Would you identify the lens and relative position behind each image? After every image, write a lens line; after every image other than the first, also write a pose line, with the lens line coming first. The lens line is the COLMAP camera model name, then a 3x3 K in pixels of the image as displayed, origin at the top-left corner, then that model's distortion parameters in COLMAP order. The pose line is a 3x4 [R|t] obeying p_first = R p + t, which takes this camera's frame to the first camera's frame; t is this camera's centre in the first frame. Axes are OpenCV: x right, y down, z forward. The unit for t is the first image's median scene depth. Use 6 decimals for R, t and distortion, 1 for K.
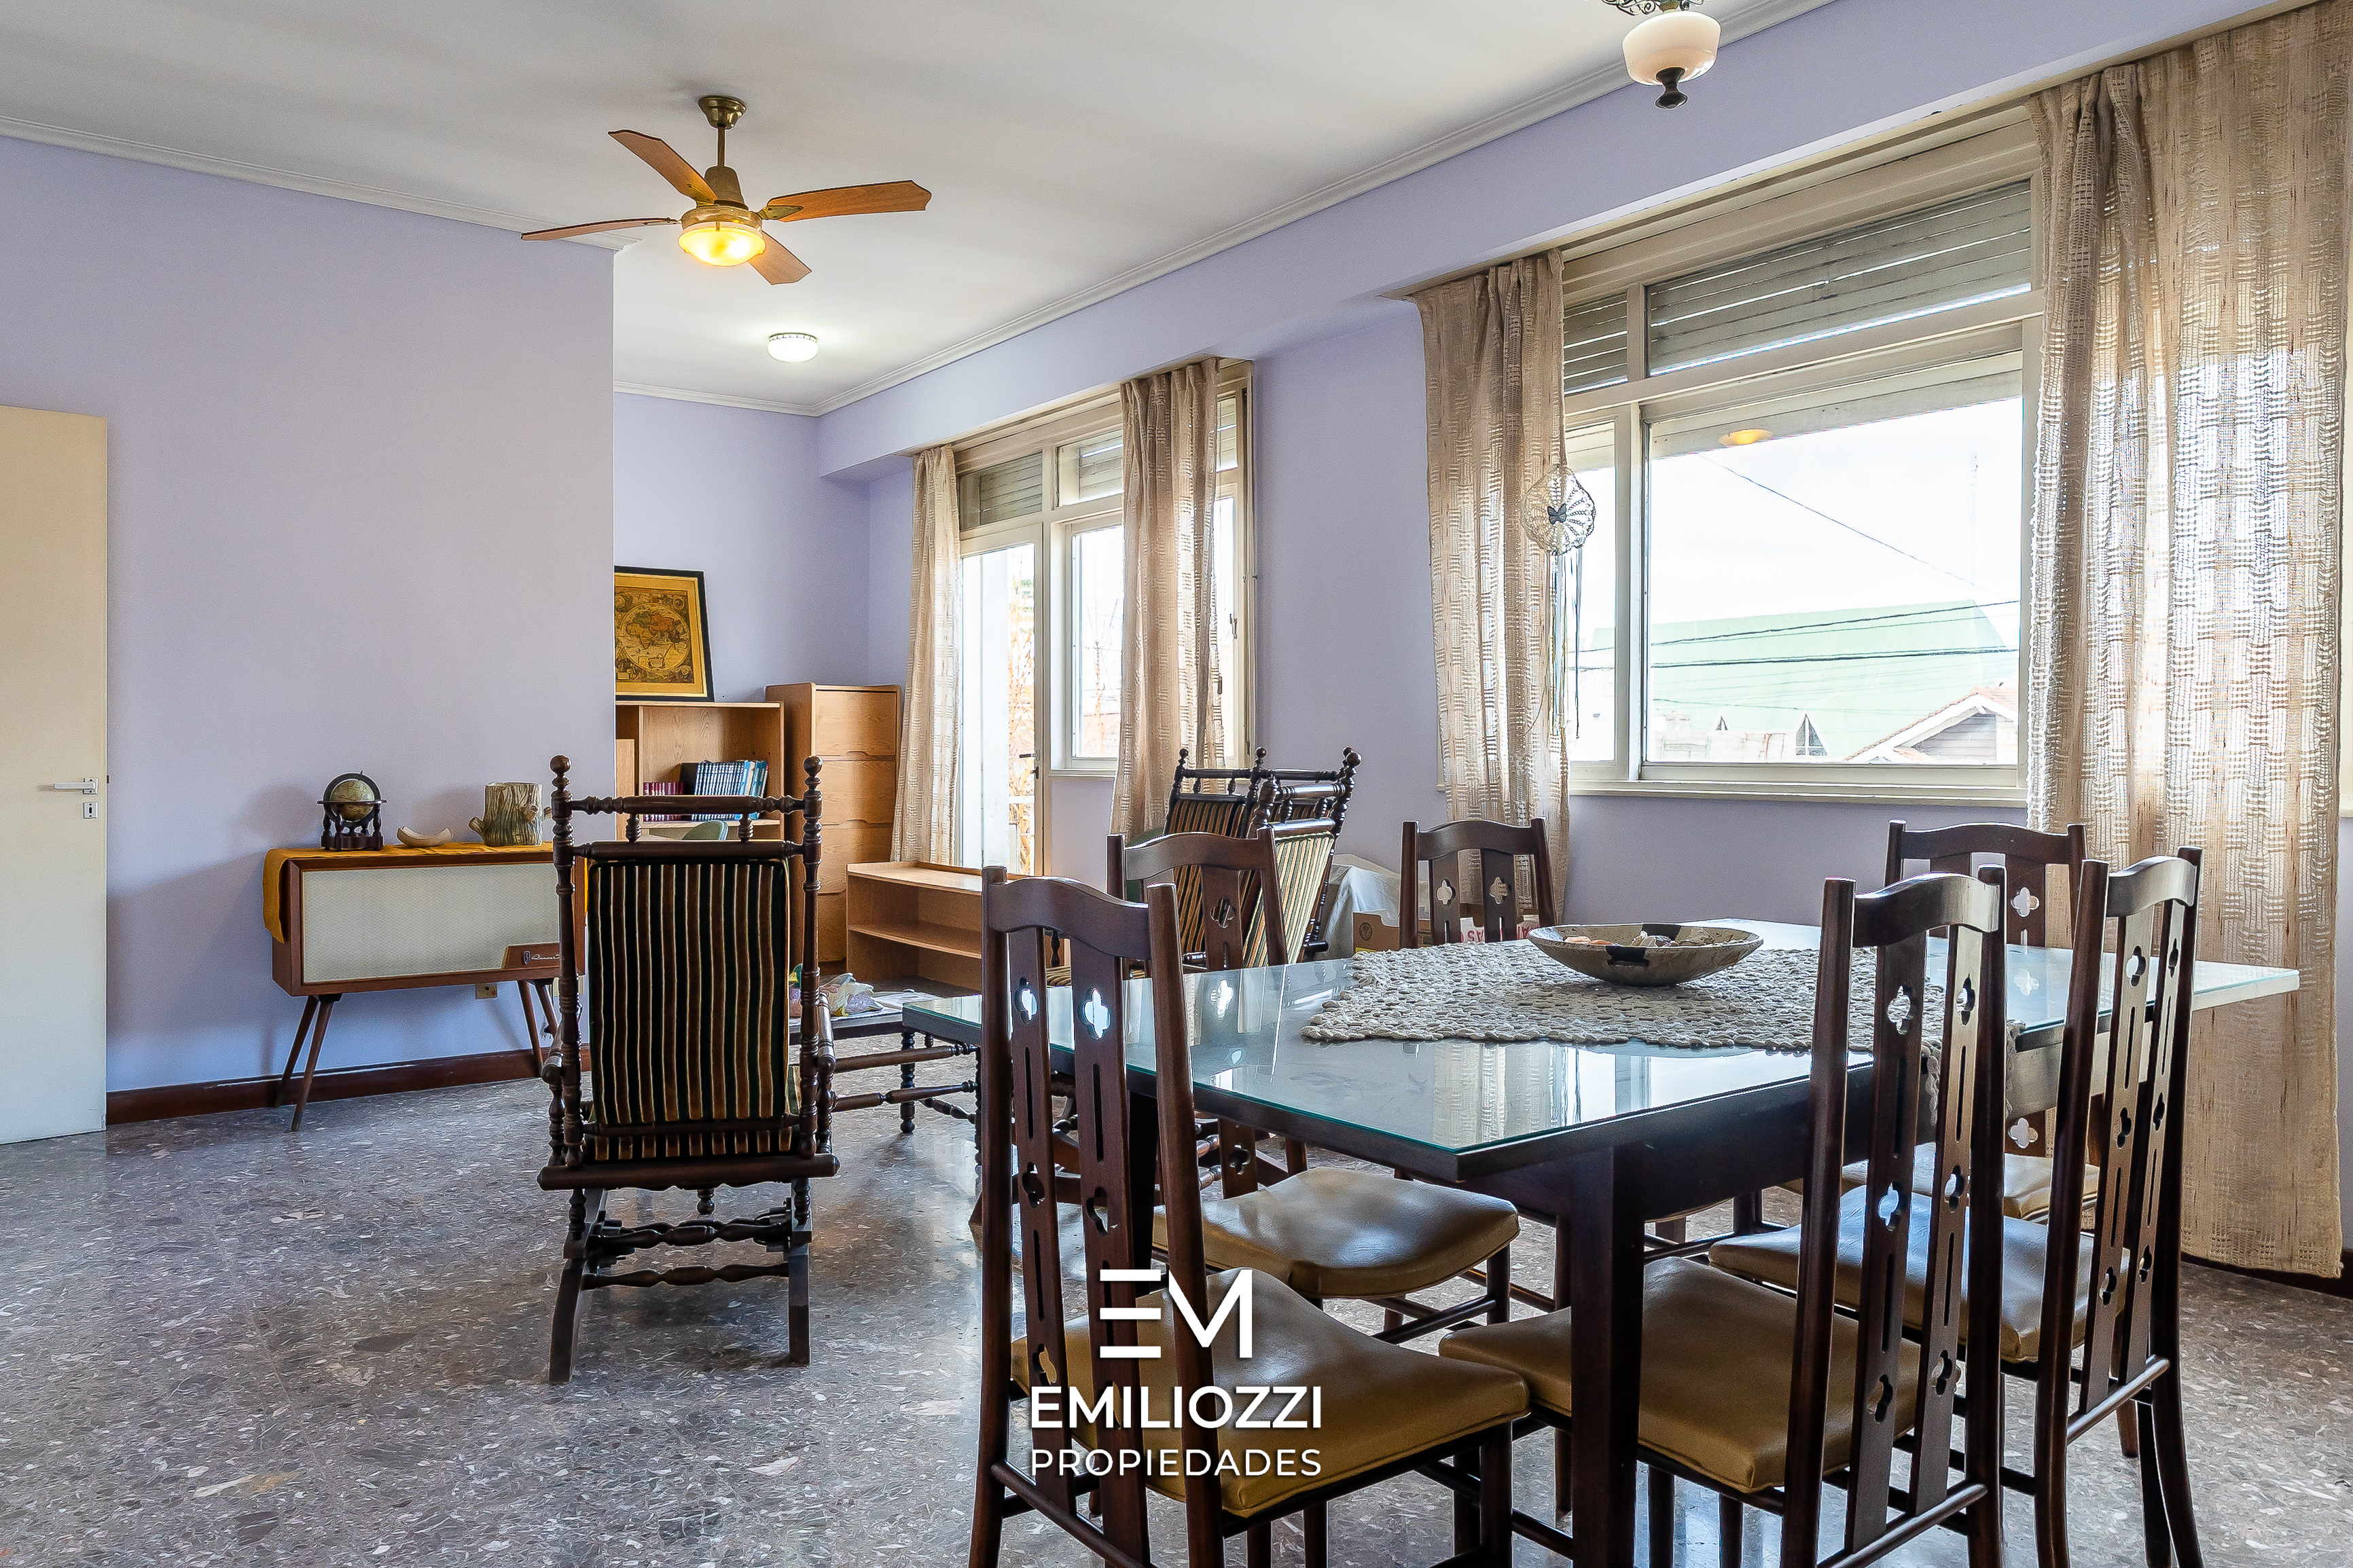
lens RADIAL K [[1621.2, 0, 1176.5], [0, 1621.2, 784.0], [0, 0, 1]] dist [-0.004779, -0.002311]
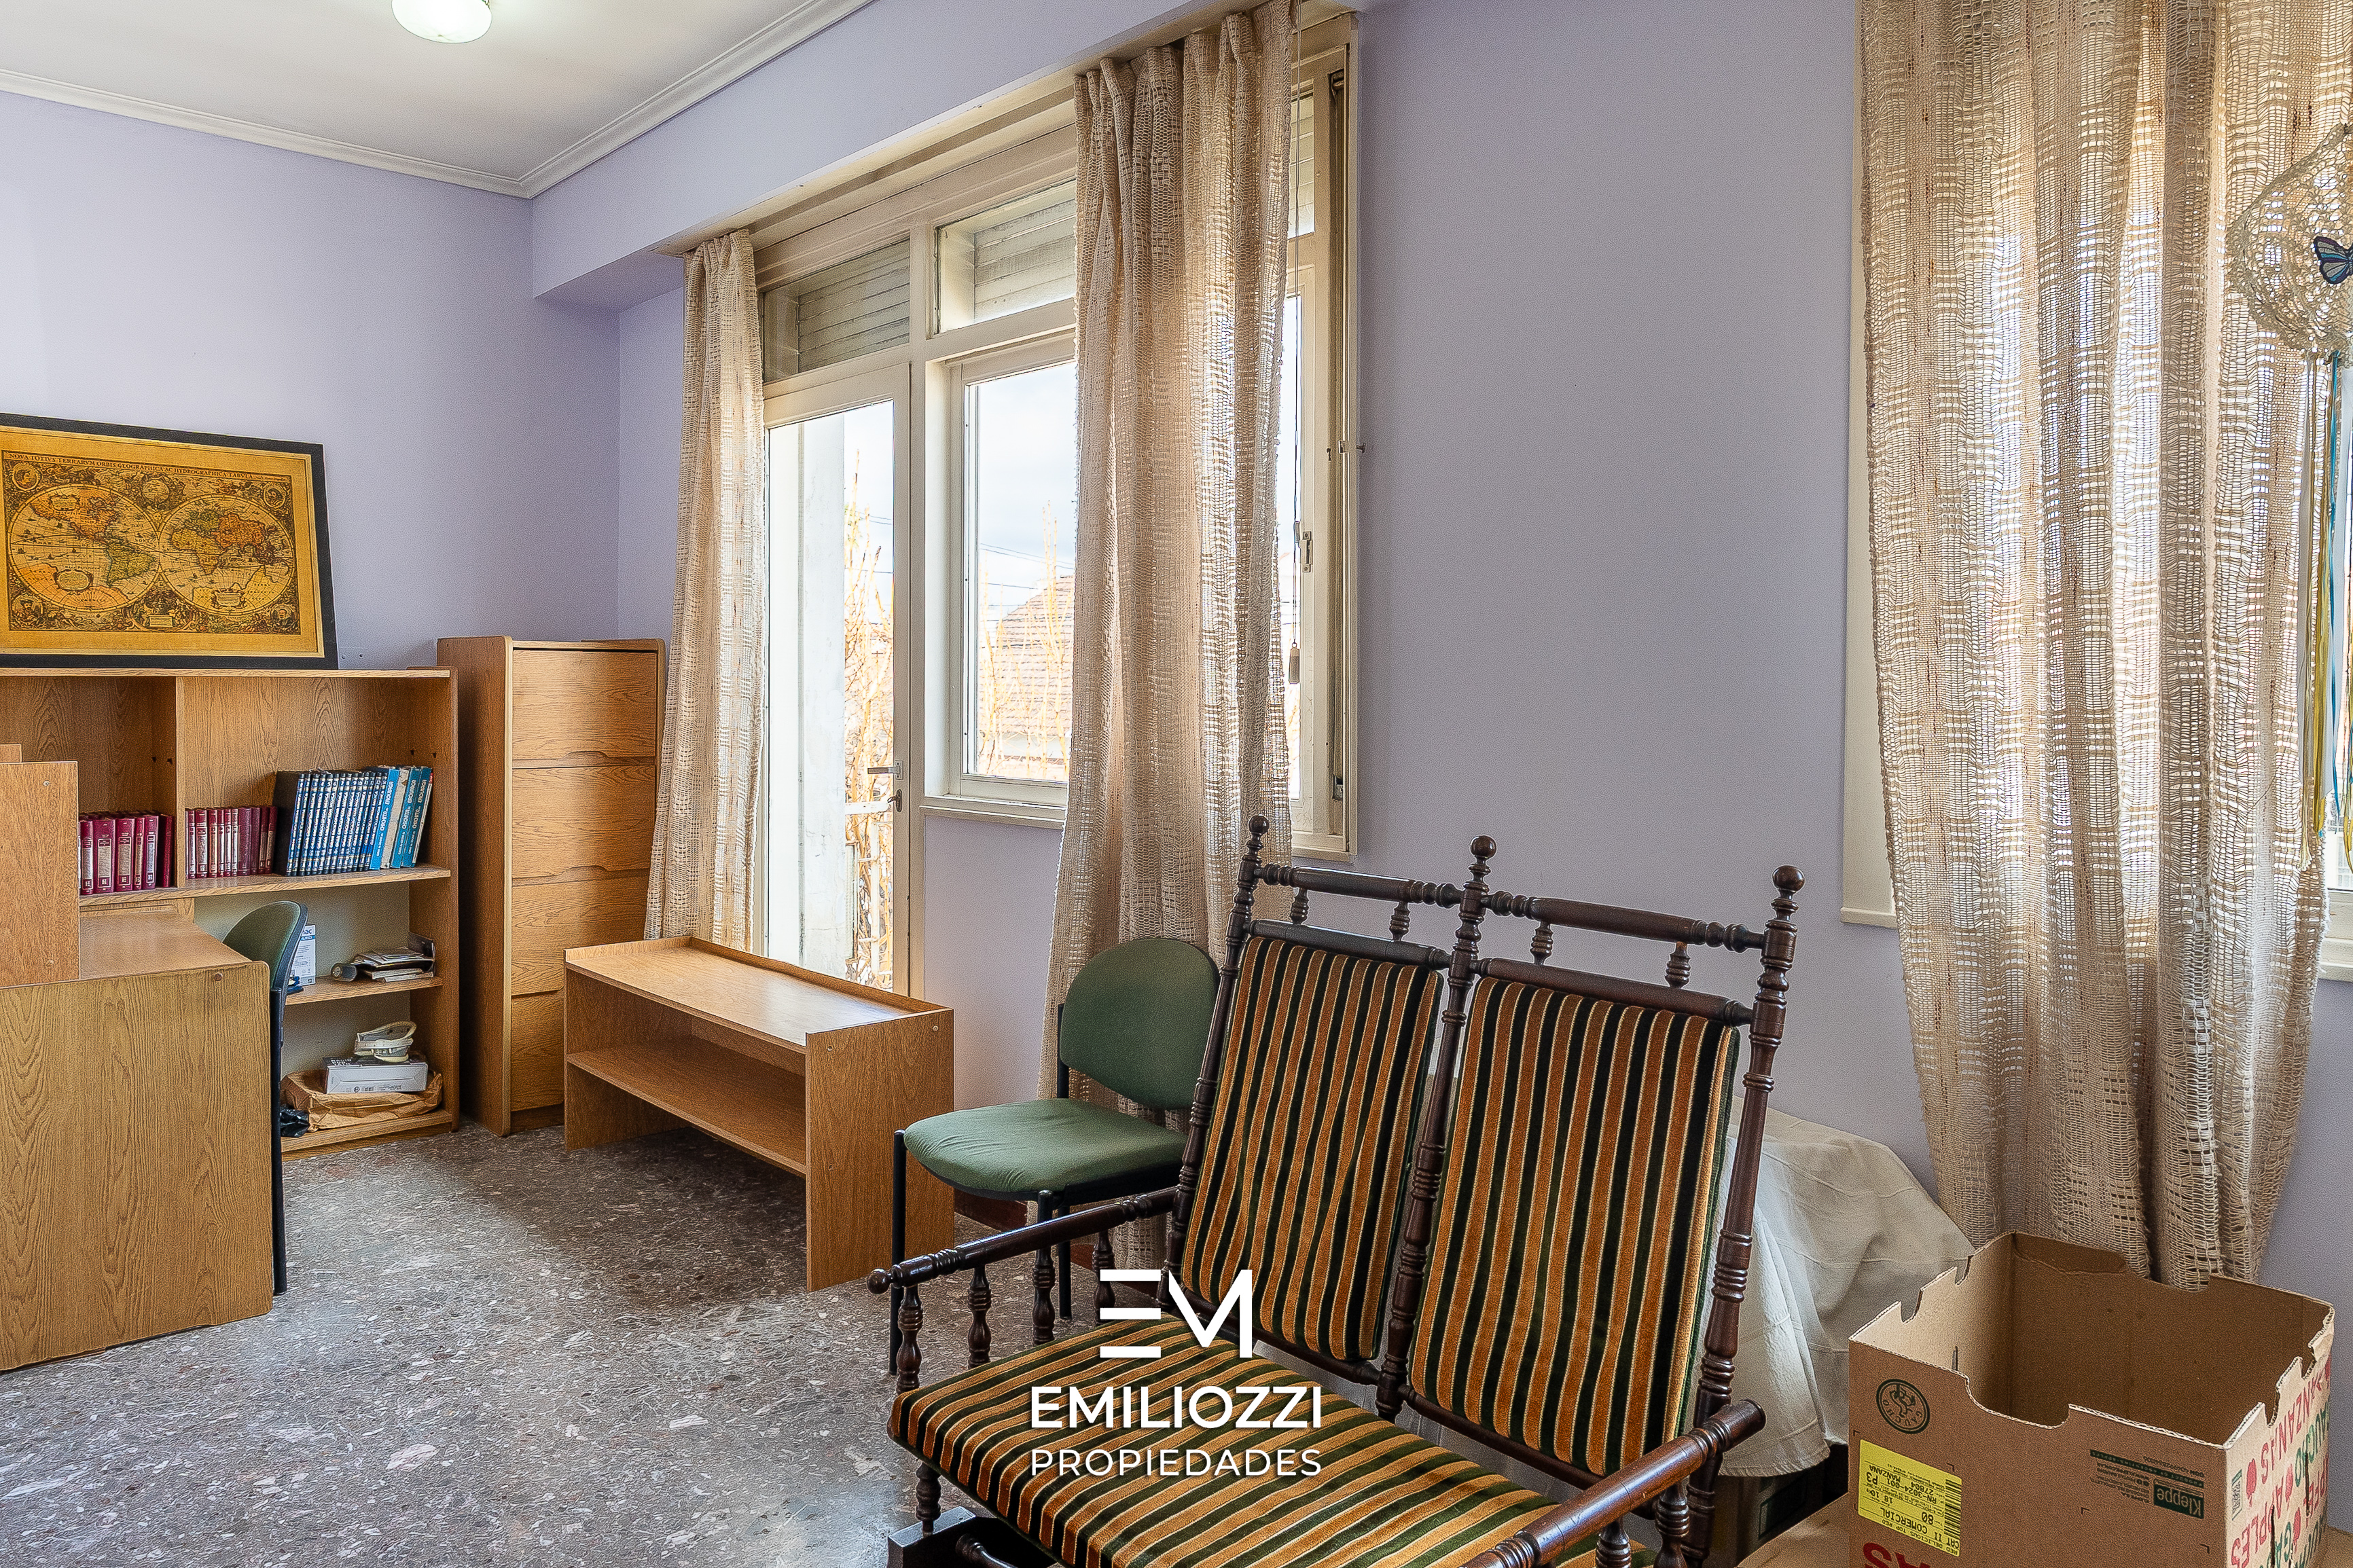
lens RADIAL K [[1595.8, 0, 1172.0], [0, 1595.8, 726.0], [0, 0, 1]] dist [-0.002946, 0.001796]
pose [[0.994197, 0.003271, 0.107522, -0.051584], [-0.004171, 0.999958, 0.008144, -0.038859], [-0.107491, -0.008546, 0.994169, 0.437003]]
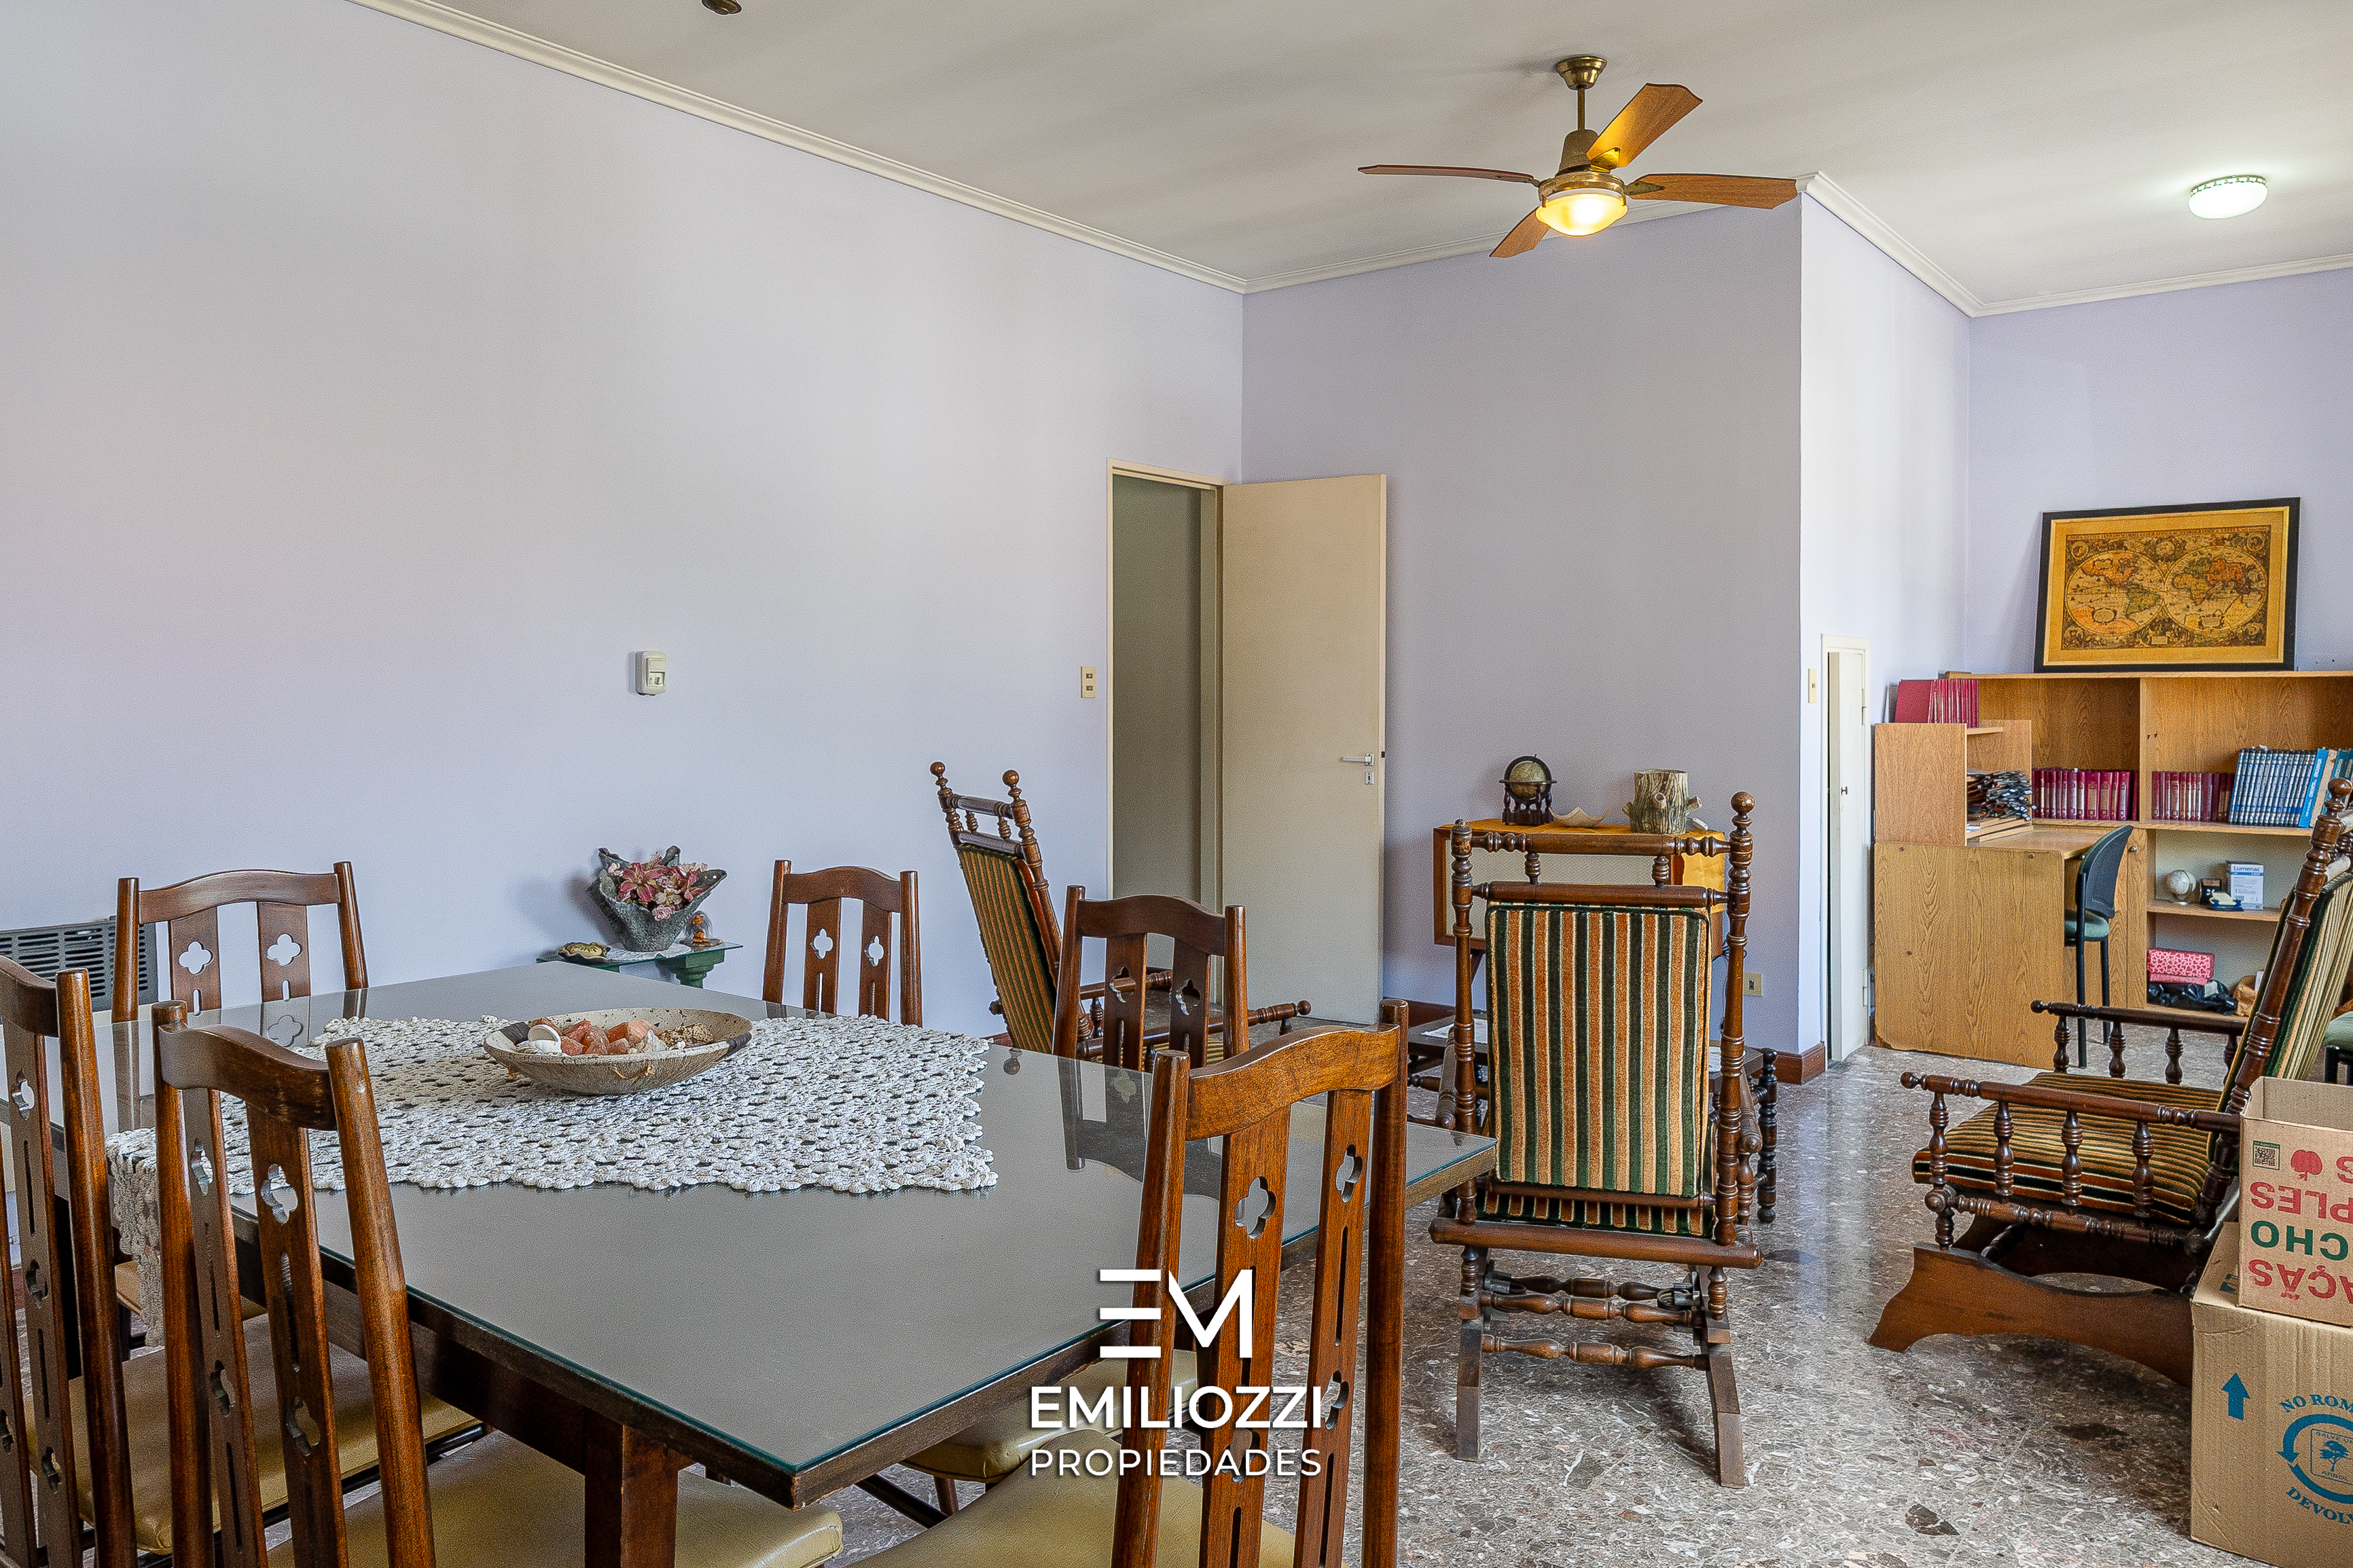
lens RADIAL K [[1621.2, 0, 1176.5], [0, 1621.2, 784.0], [0, 0, 1]] dist [-0.004779, -0.002311]
pose [[0.268073, 0.051497, -0.962021, 0.345068], [-0.020634, 0.998648, 0.047708, -0.024555], [0.963178, 0.007061, 0.268773, 0.325175]]
